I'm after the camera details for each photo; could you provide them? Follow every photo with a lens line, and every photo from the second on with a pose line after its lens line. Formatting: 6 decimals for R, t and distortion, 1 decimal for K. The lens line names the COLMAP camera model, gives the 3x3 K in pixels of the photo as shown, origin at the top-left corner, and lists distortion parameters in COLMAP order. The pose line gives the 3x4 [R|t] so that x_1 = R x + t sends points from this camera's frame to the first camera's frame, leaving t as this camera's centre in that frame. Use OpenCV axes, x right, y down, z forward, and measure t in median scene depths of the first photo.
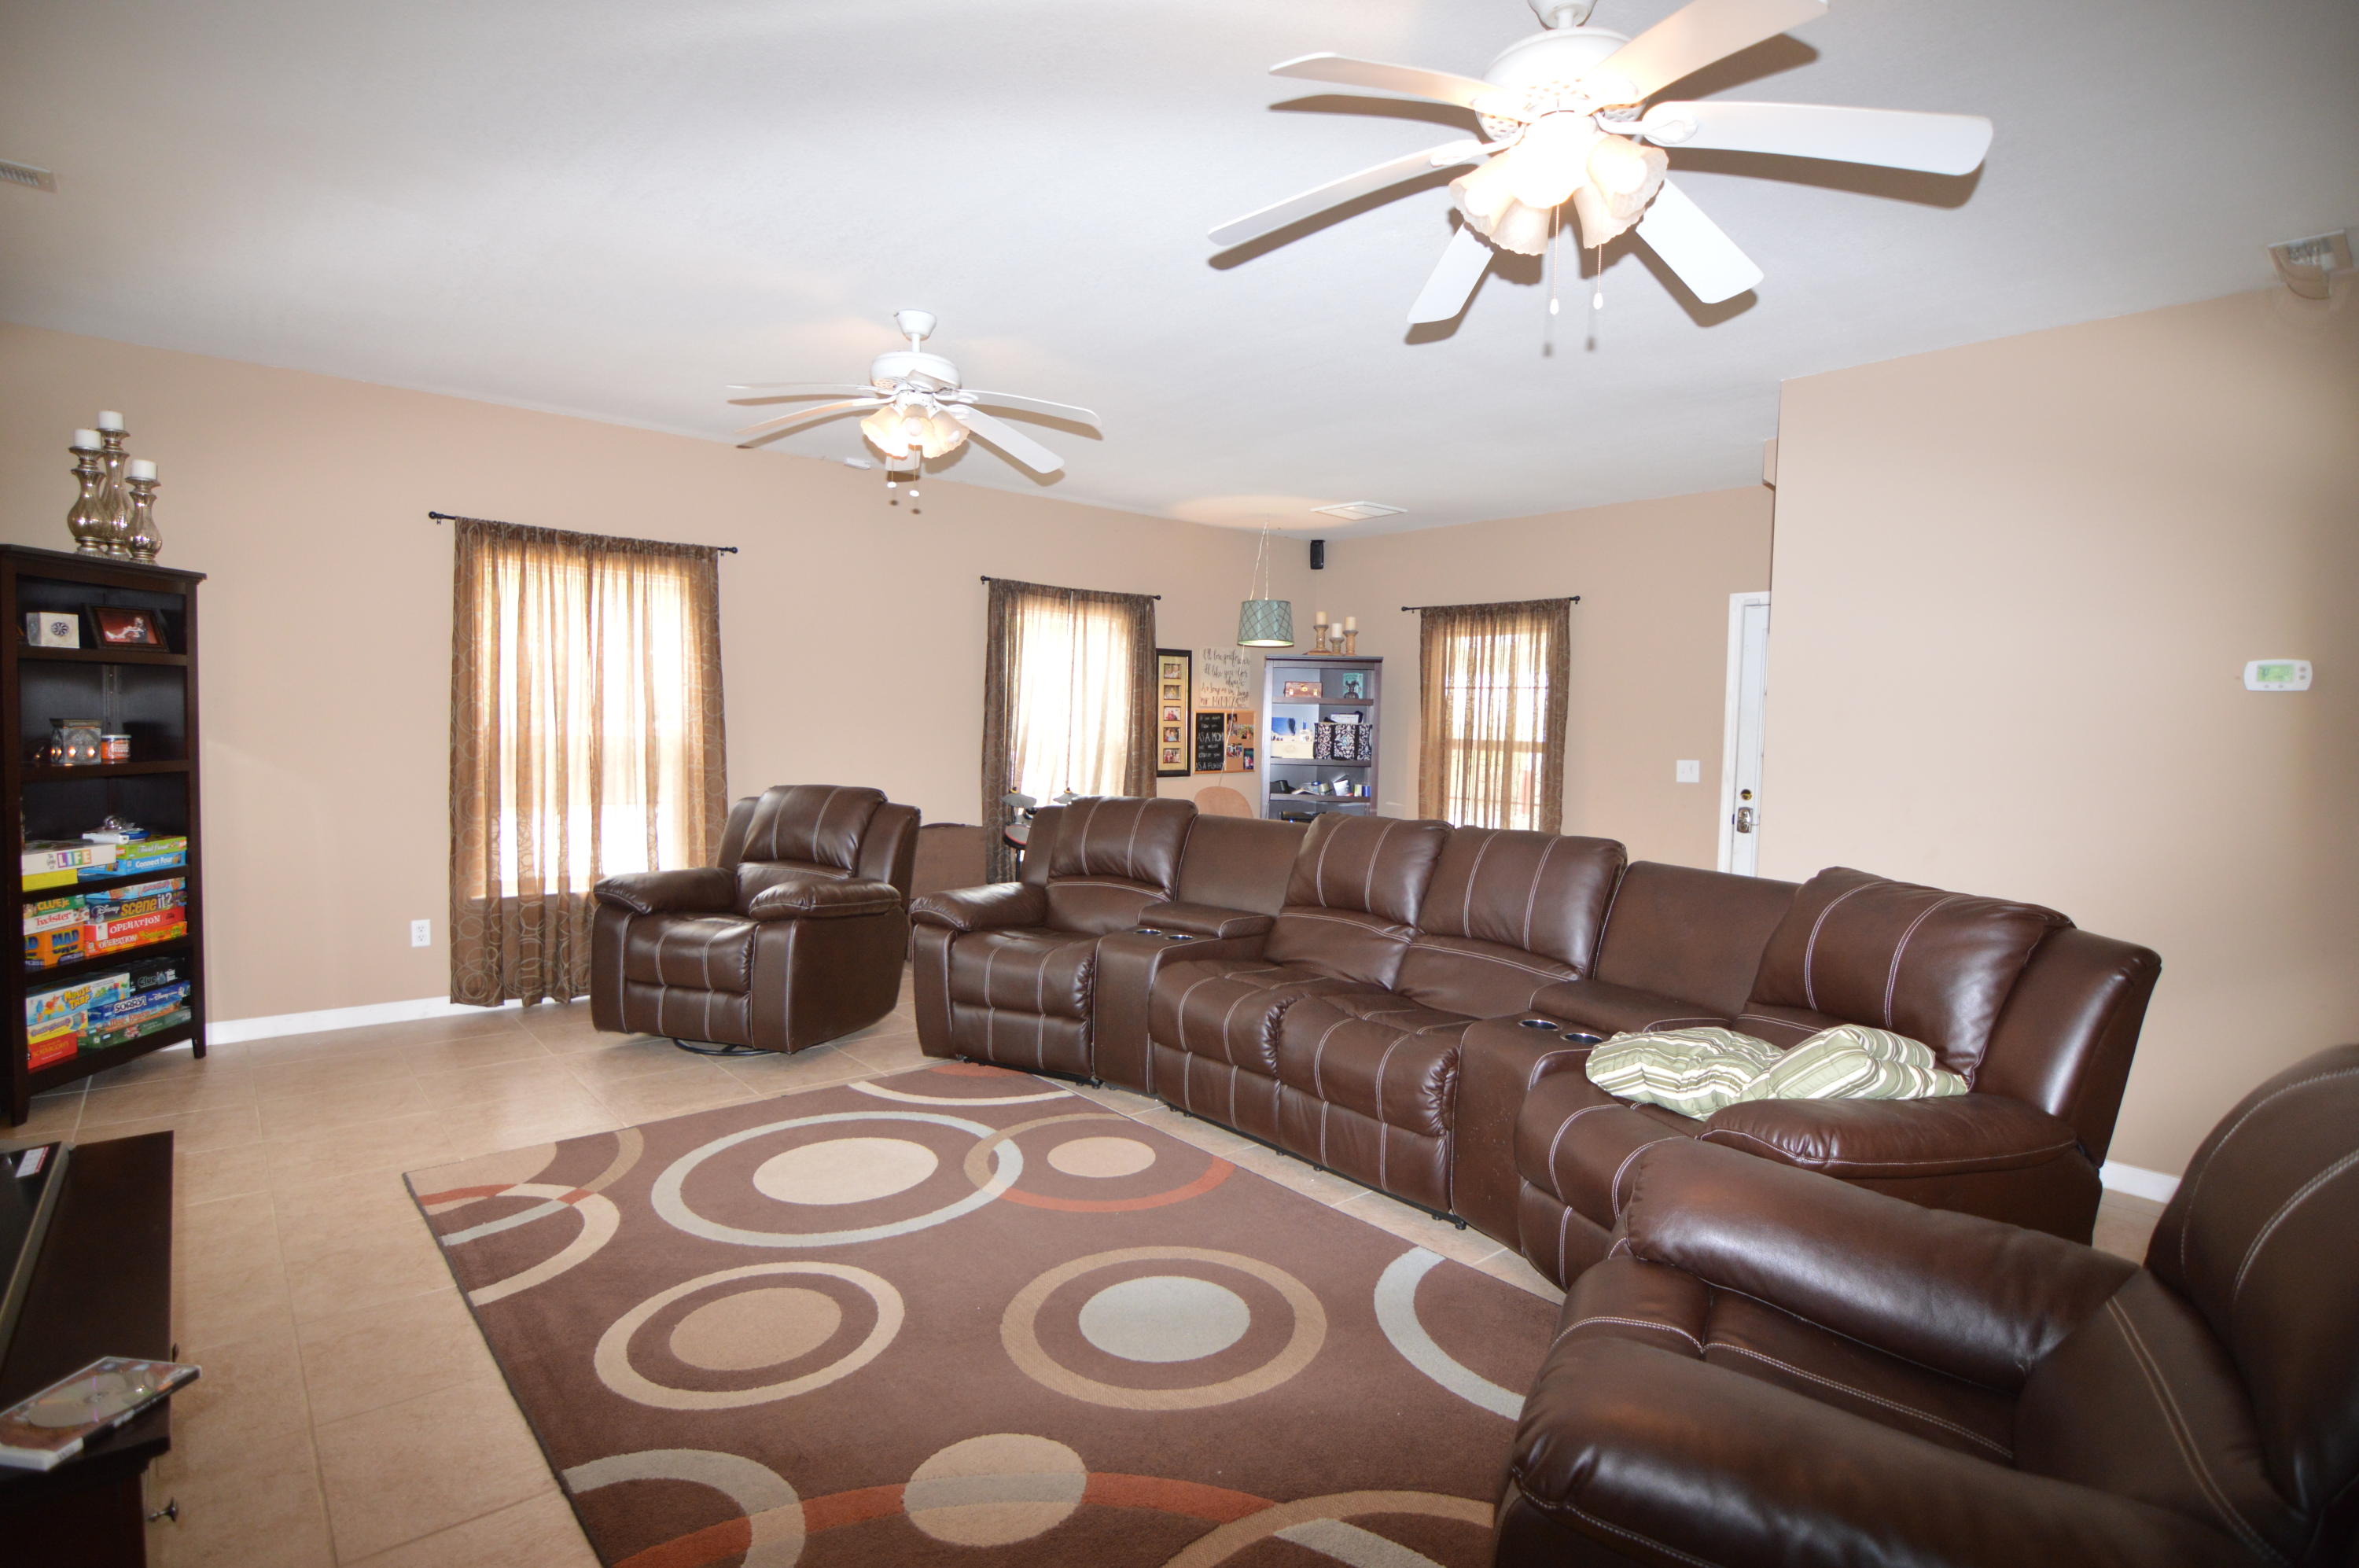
lens RADIAL K [[1164.5, 0, 1179.5], [0, 1164.5, 784.0], [0, 0, 1]] dist [-0.002629, -0.014924]
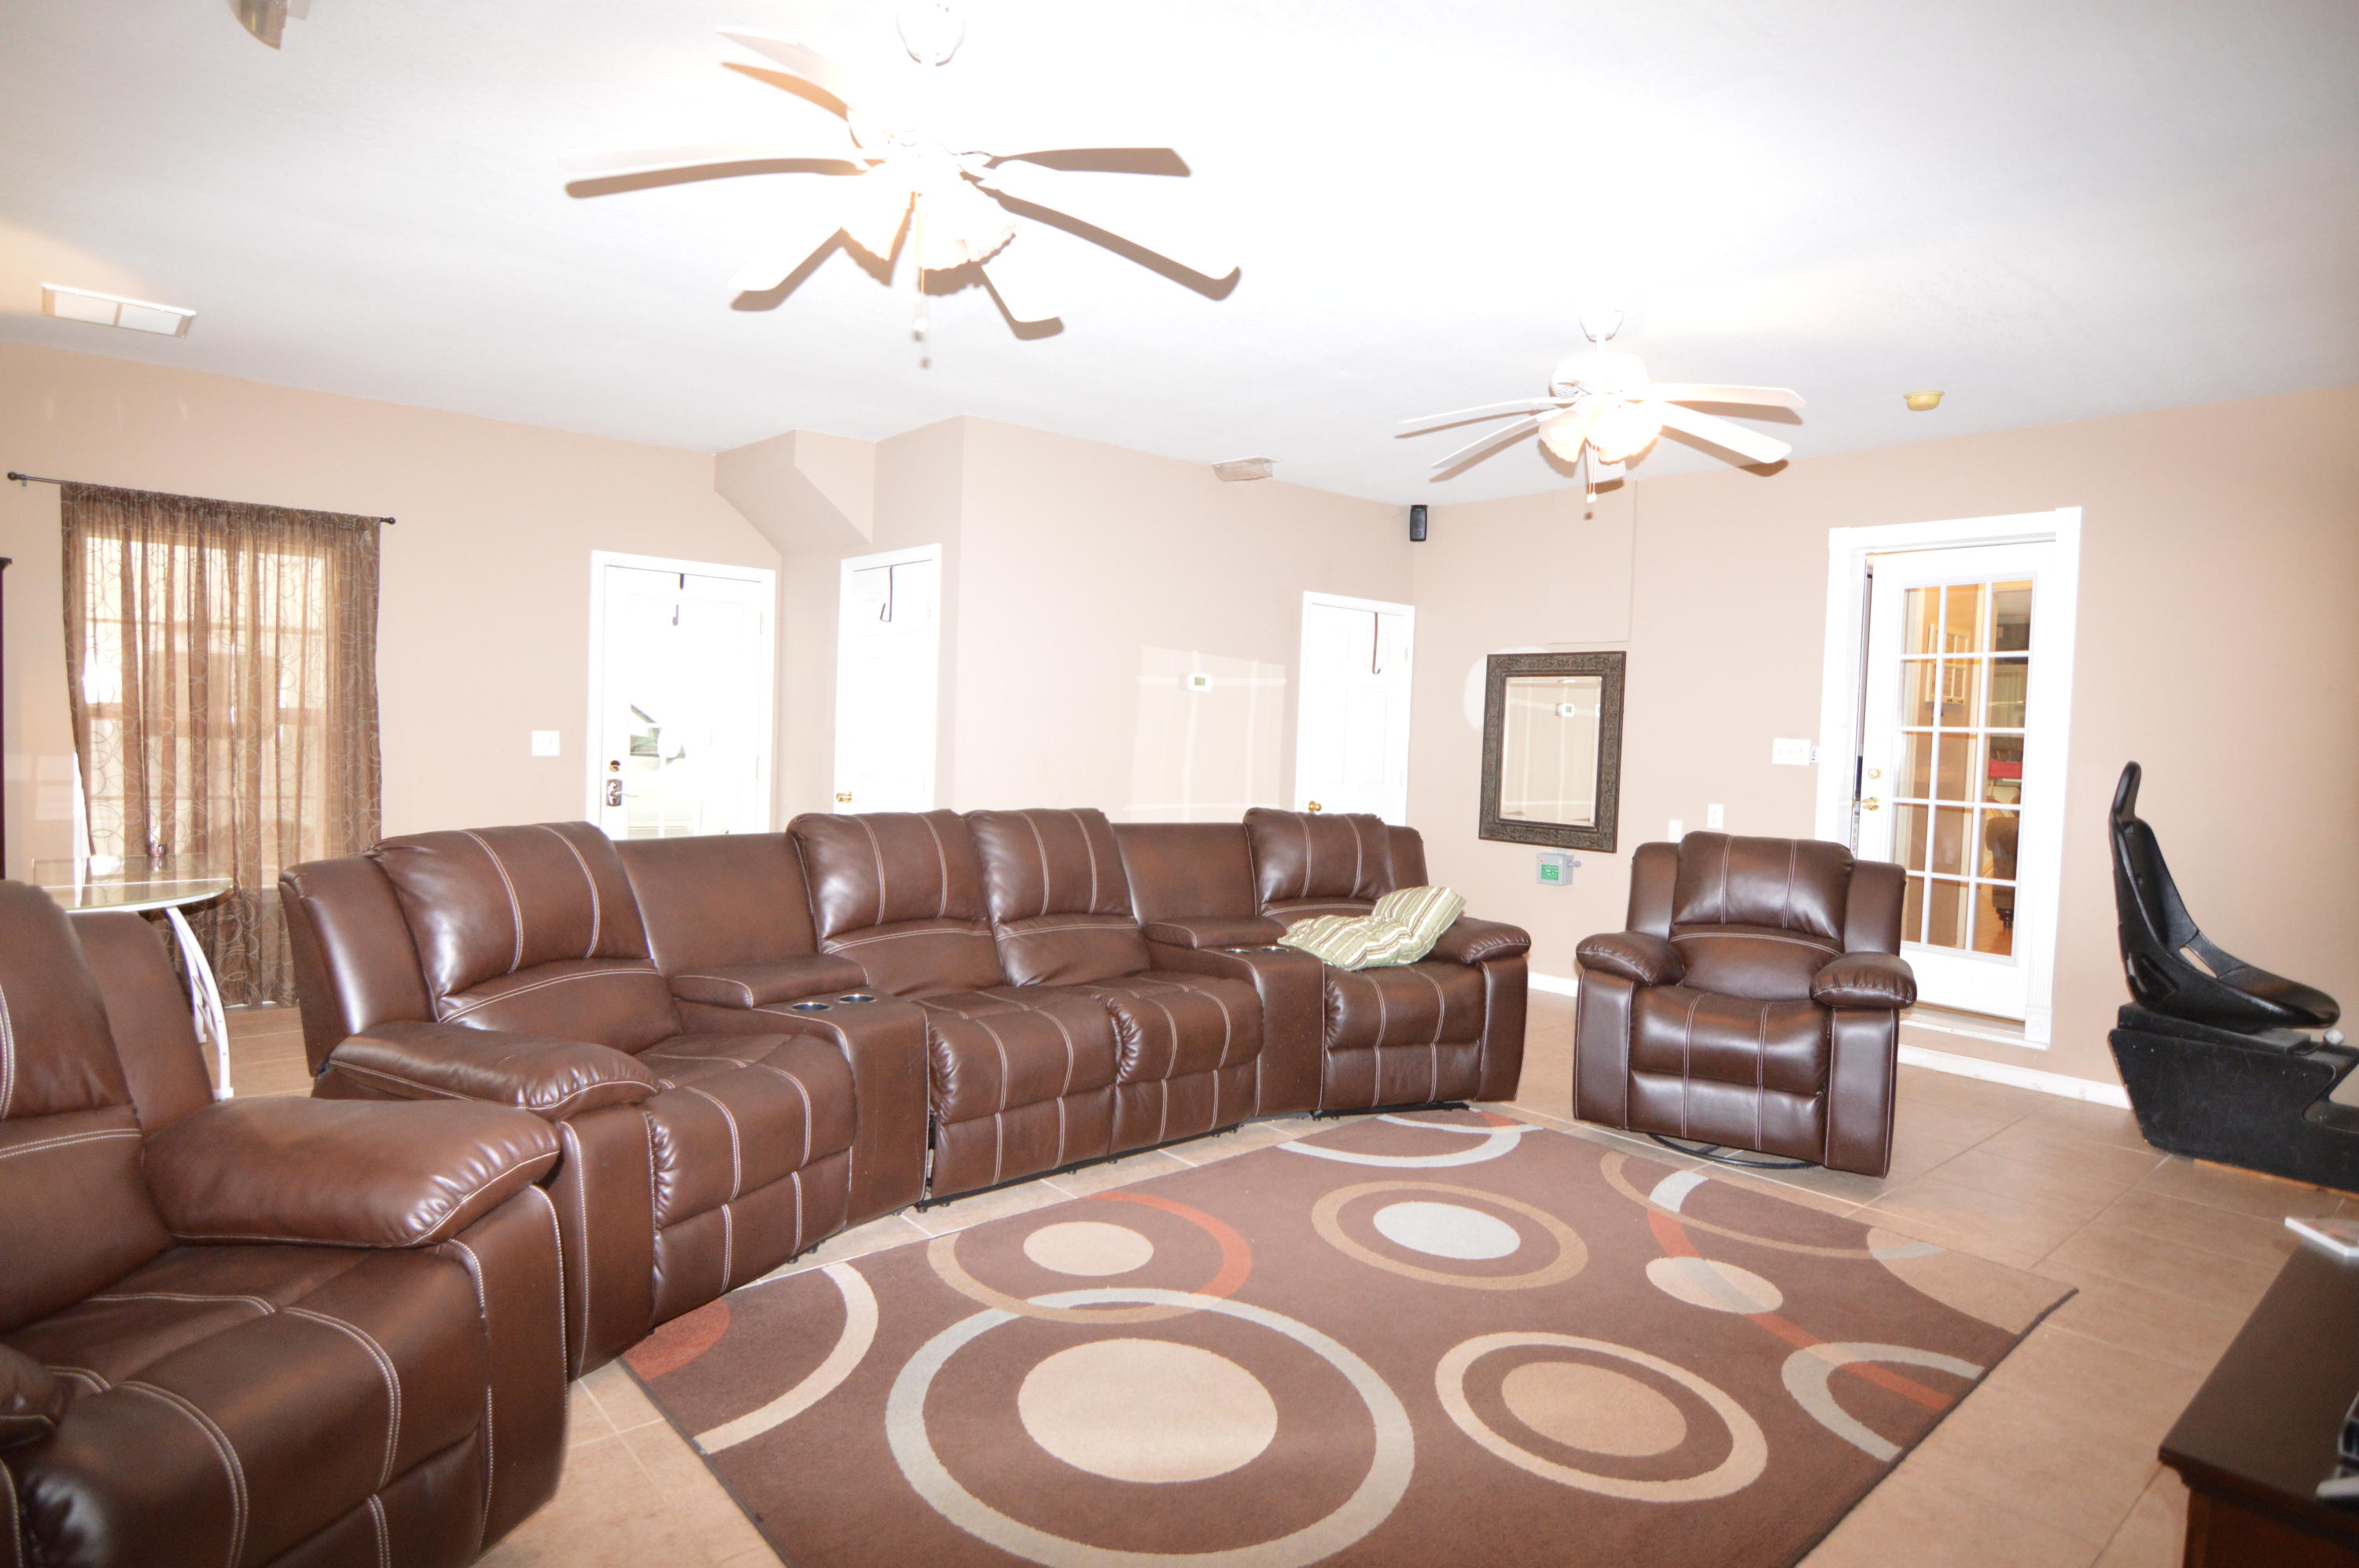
lens RADIAL K [[1265.0, 0, 1173.0], [0, 1265.0, 779.5], [0, 0, 1]] dist [-0.000370, -0.000652]
pose [[-0.008445, -0.065254, 0.997833, -0.900628], [0.017837, 0.997700, 0.065396, -0.064339], [-0.999805, 0.018351, -0.007262, 0.904943]]
